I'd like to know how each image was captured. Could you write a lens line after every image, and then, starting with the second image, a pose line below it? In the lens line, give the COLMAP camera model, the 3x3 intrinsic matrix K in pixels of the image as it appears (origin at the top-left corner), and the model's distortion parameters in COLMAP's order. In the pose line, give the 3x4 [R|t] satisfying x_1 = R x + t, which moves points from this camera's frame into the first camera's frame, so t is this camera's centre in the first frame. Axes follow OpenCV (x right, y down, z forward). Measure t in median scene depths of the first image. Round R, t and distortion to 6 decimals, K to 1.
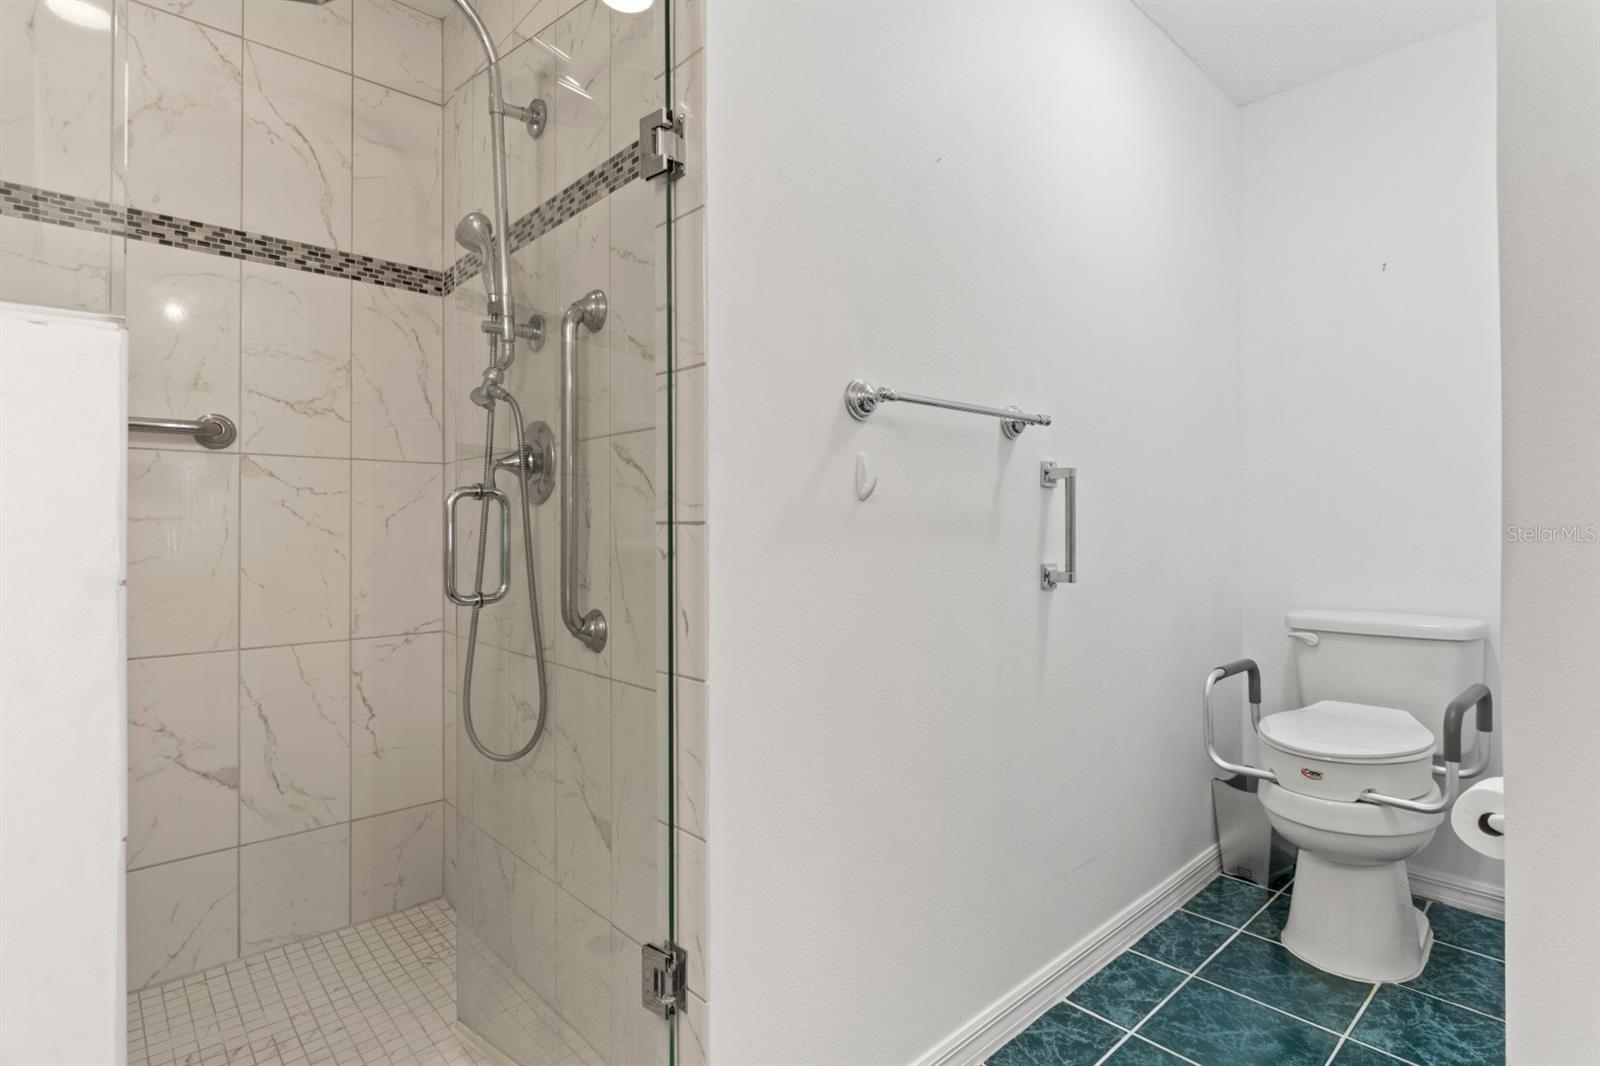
lens RADIAL K [[809.4, 0, 832.1], [0, 809.4, 518.5], [0, 0, 1]] dist [0.015119, -0.014727]
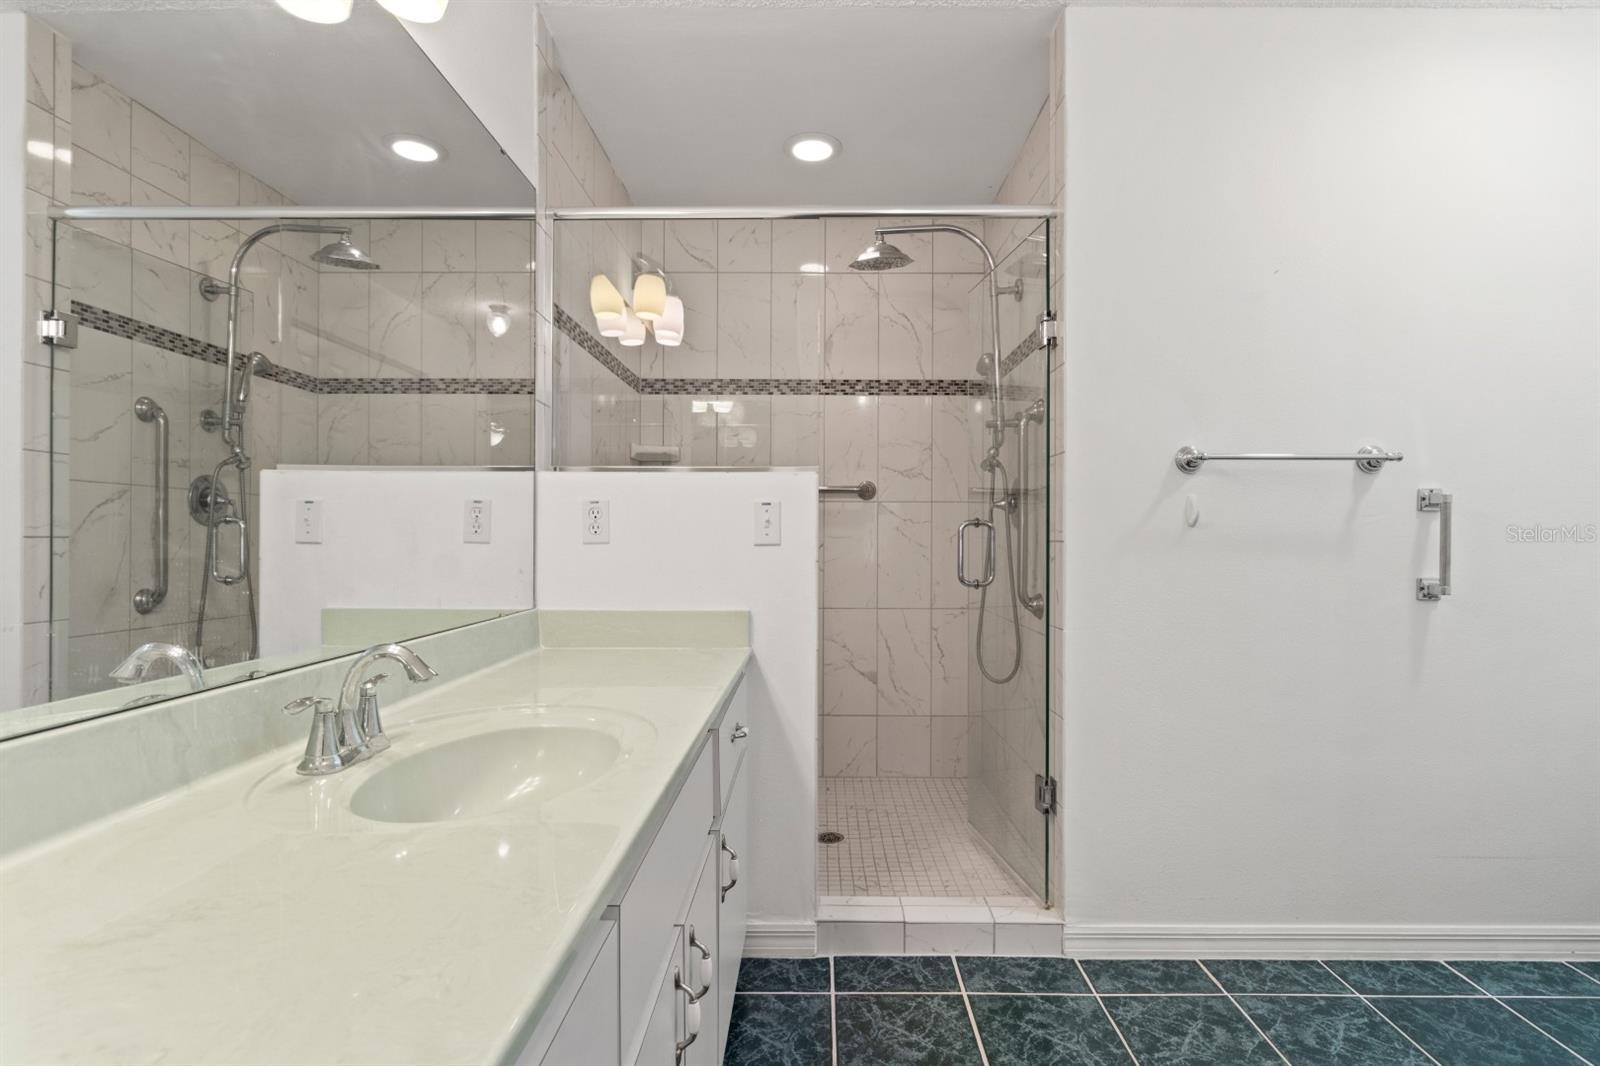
lens RADIAL K [[993.5, 0, 800.0], [0, 993.5, 533.0], [0, 0, 1]] dist [0.025898, 0.000773]
pose [[0.711549, -0.000672, -0.702636, 0.717235], [0.001336, 0.999999, 0.000396, -0.011218], [0.702635, -0.001221, 0.711549, -0.714029]]
